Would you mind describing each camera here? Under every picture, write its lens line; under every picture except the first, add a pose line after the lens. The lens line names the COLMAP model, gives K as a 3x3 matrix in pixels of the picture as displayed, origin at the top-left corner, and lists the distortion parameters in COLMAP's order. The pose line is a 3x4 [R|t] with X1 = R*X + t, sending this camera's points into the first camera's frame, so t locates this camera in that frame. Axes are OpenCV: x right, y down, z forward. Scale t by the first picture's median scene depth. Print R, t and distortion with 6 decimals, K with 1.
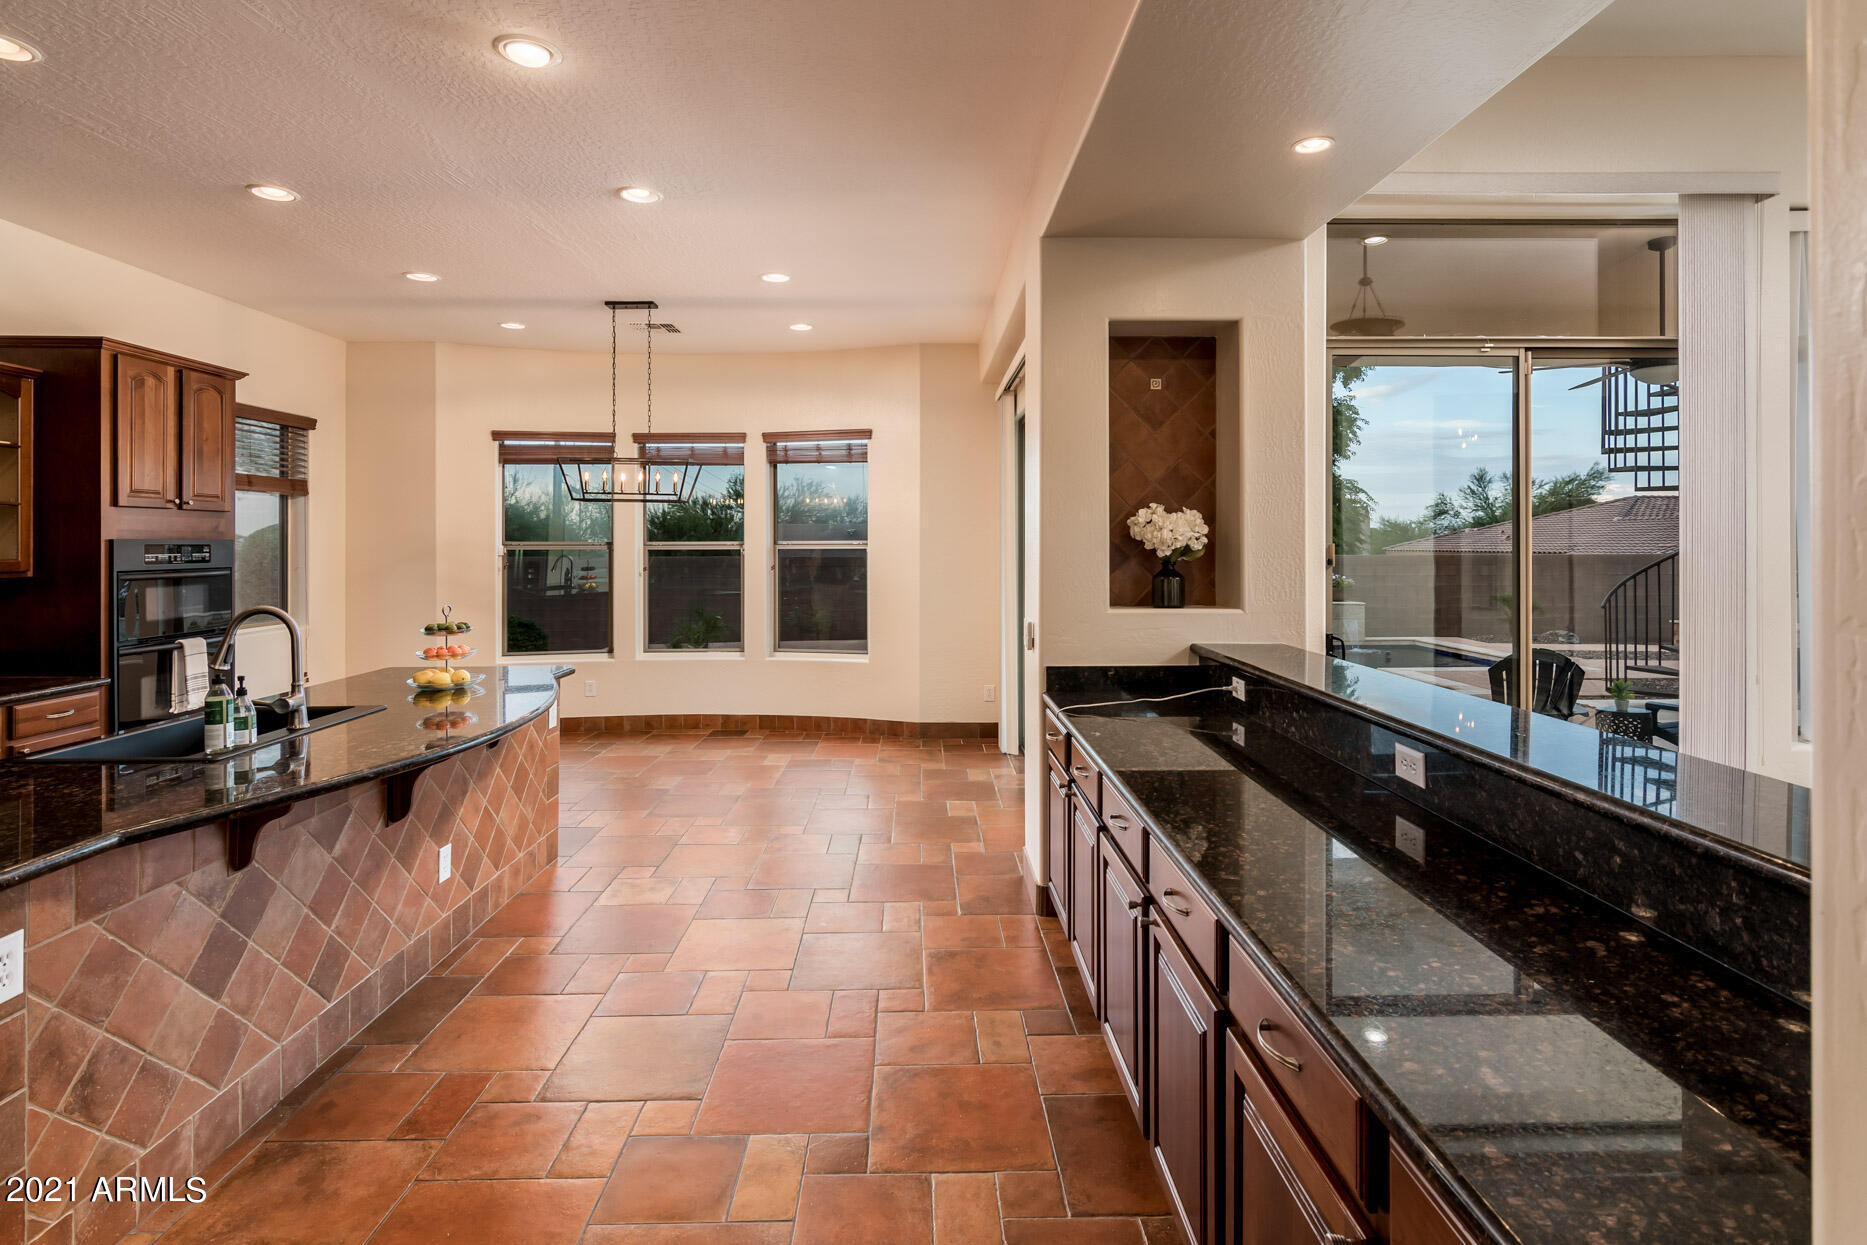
lens RADIAL K [[939.8, 0, 922.2], [0, 939.8, 549.7], [0, 0, 1]] dist [0.000544, 0.000753]
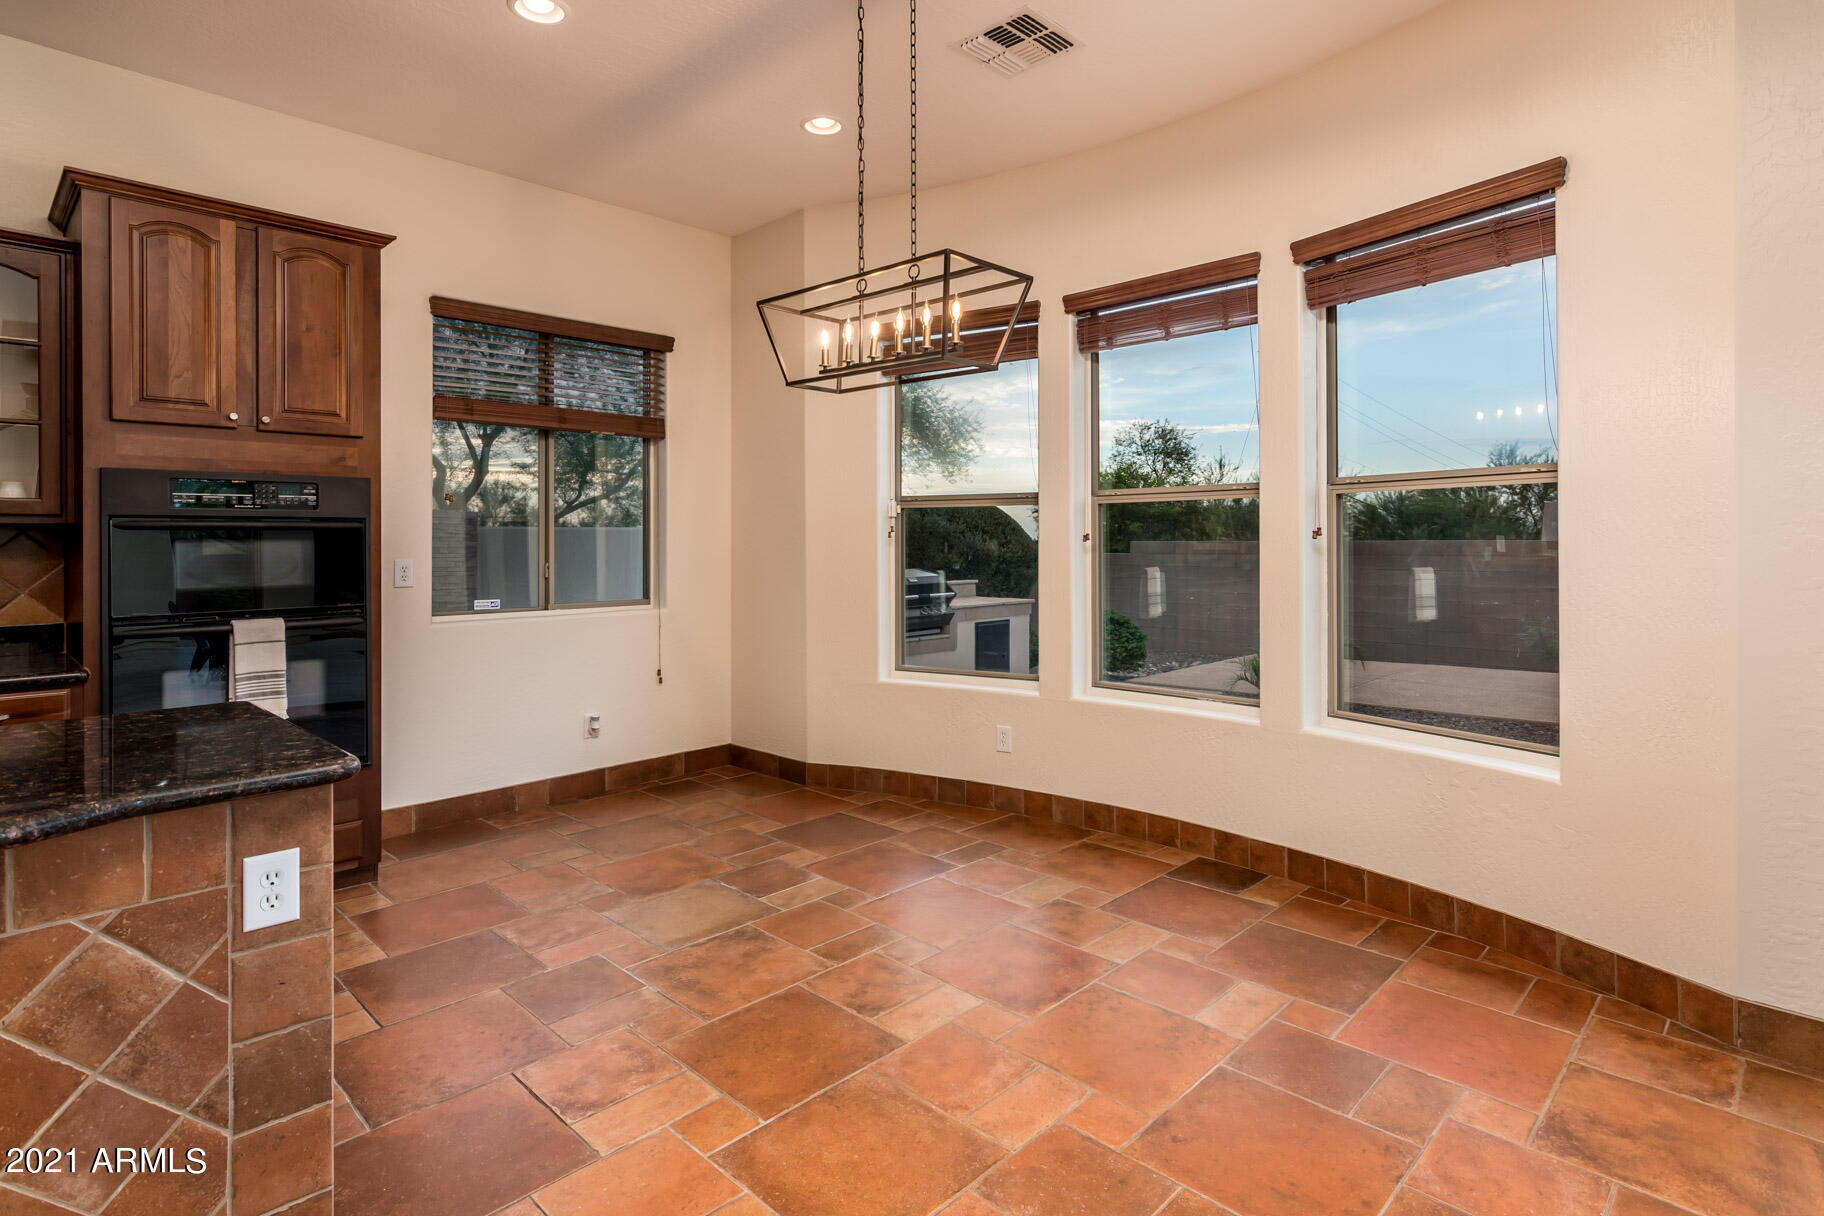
lens RADIAL K [[939.4, 0, 904.6], [0, 939.4, 539.0], [0, 0, 1]] dist [-0.001337, -0.000707]
pose [[0.708531, -0.001908, -0.705677, 0.045395], [-0.001472, 0.999990, -0.004182, 0.053524], [0.705678, 0.004001, 0.708521, 1.168127]]
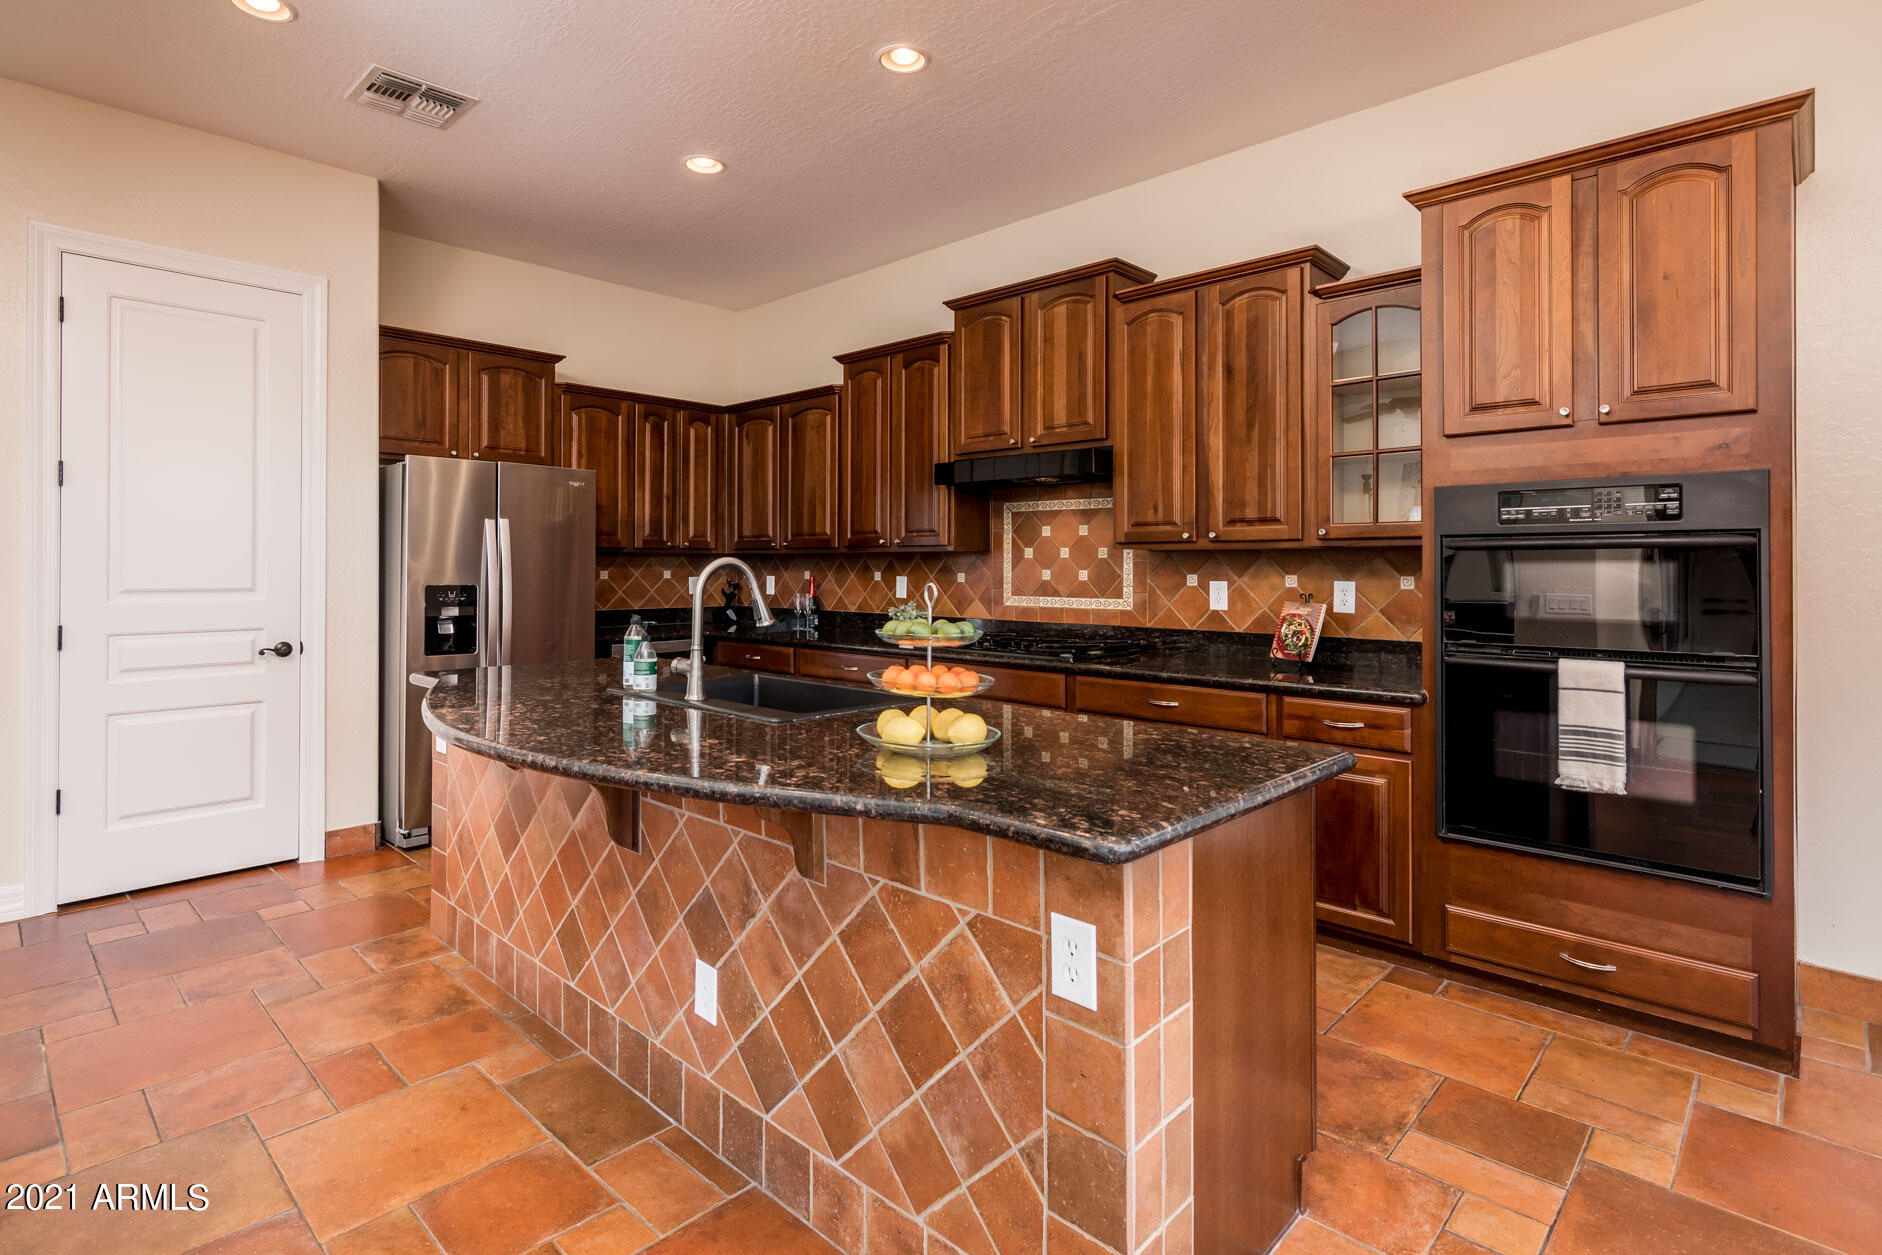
lens RADIAL K [[939.5, 0, 932.1], [0, 939.5, 555.9], [0, 0, 1]] dist [0.000145, 0.000499]
pose [[-0.695896, -0.004291, -0.718130, -0.168797], [-0.003761, 0.999990, -0.002331, 0.051012], [0.718133, 0.001078, -0.695905, 1.518405]]
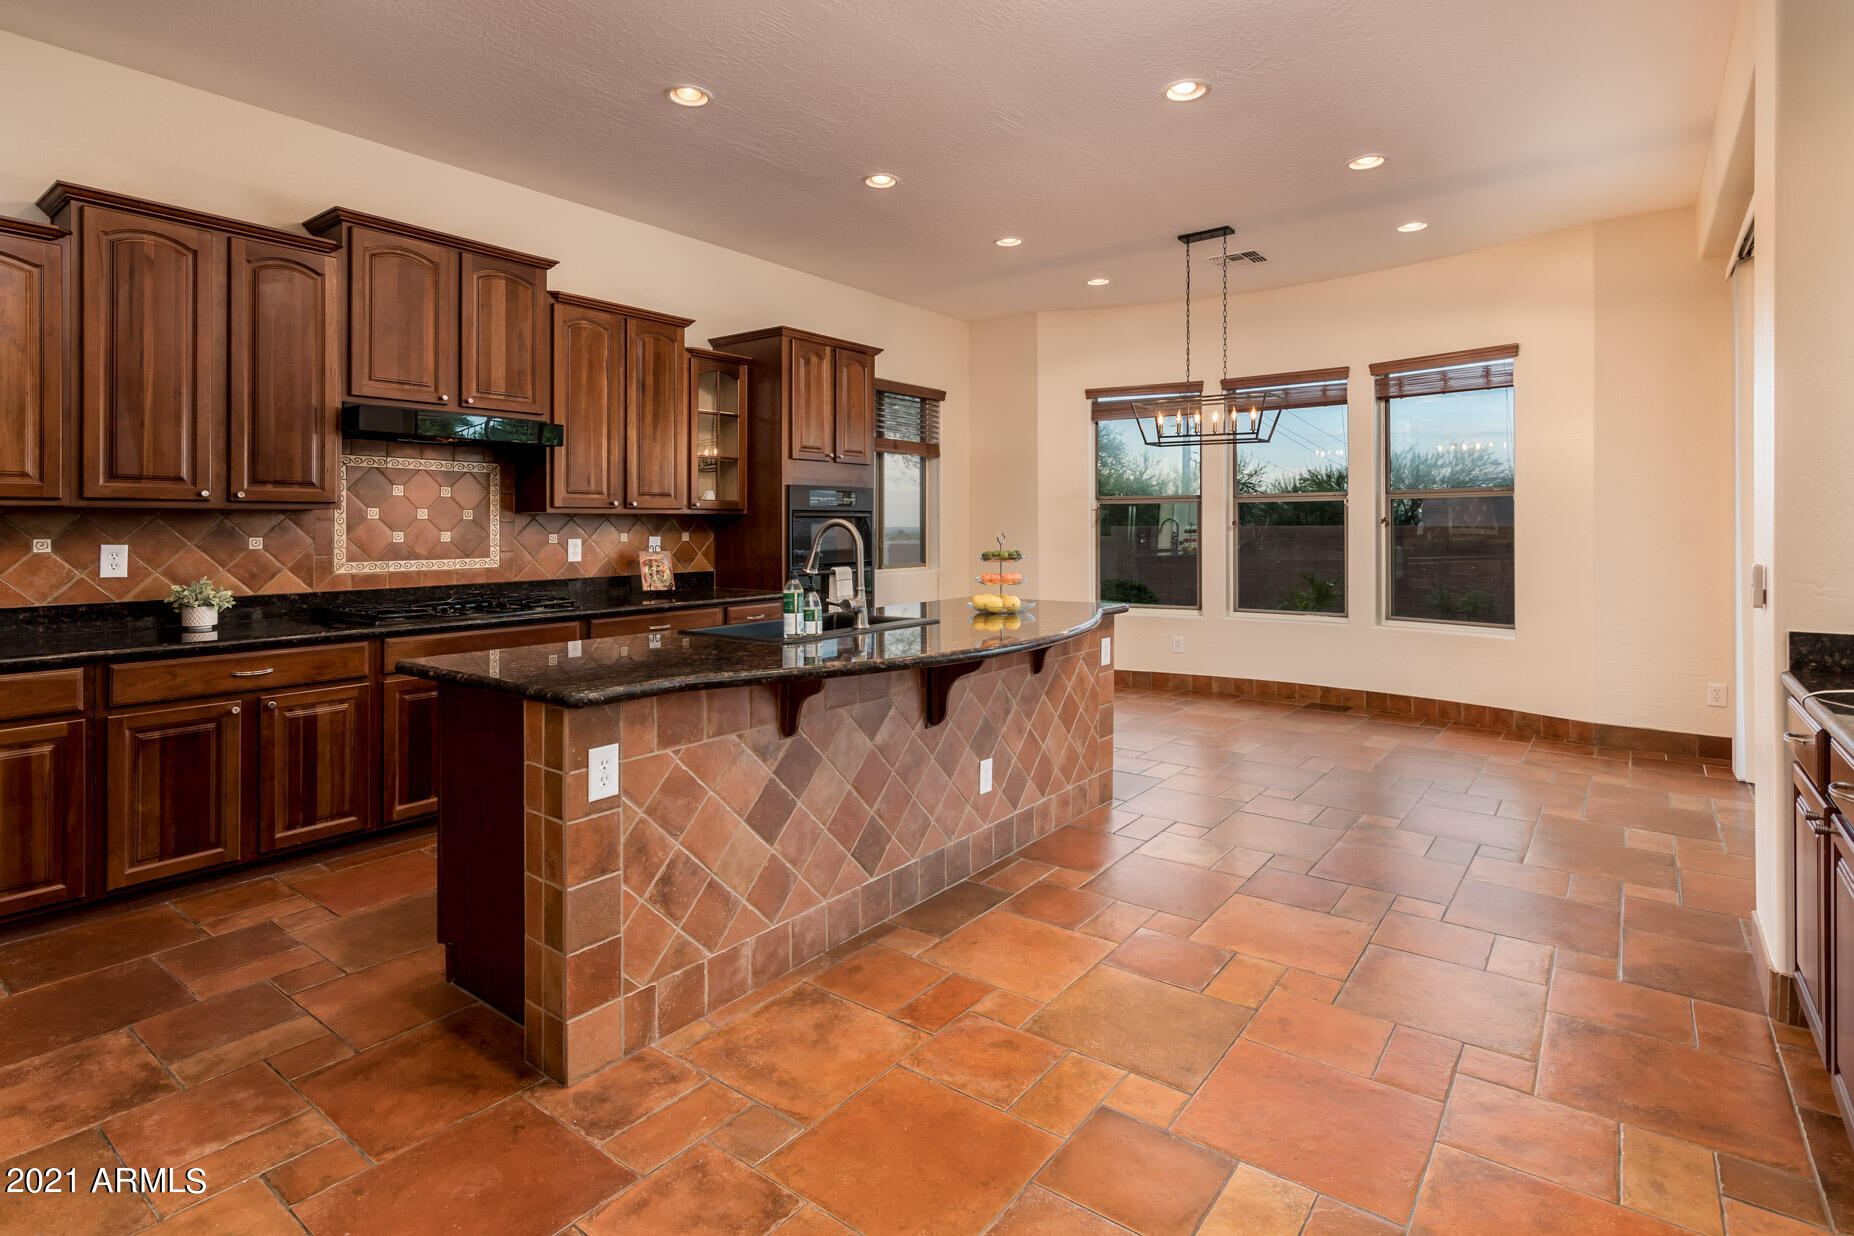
lens RADIAL K [[930.3, 0, 903.5], [0, 930.3, 521.2], [0, 0, 1]] dist [0.002226, -0.000220]
pose [[0.782140, -0.001964, -0.623100, 0.060100], [-0.003302, 0.999968, -0.007296, 0.059768], [0.623094, 0.007764, 0.782108, 0.137638]]
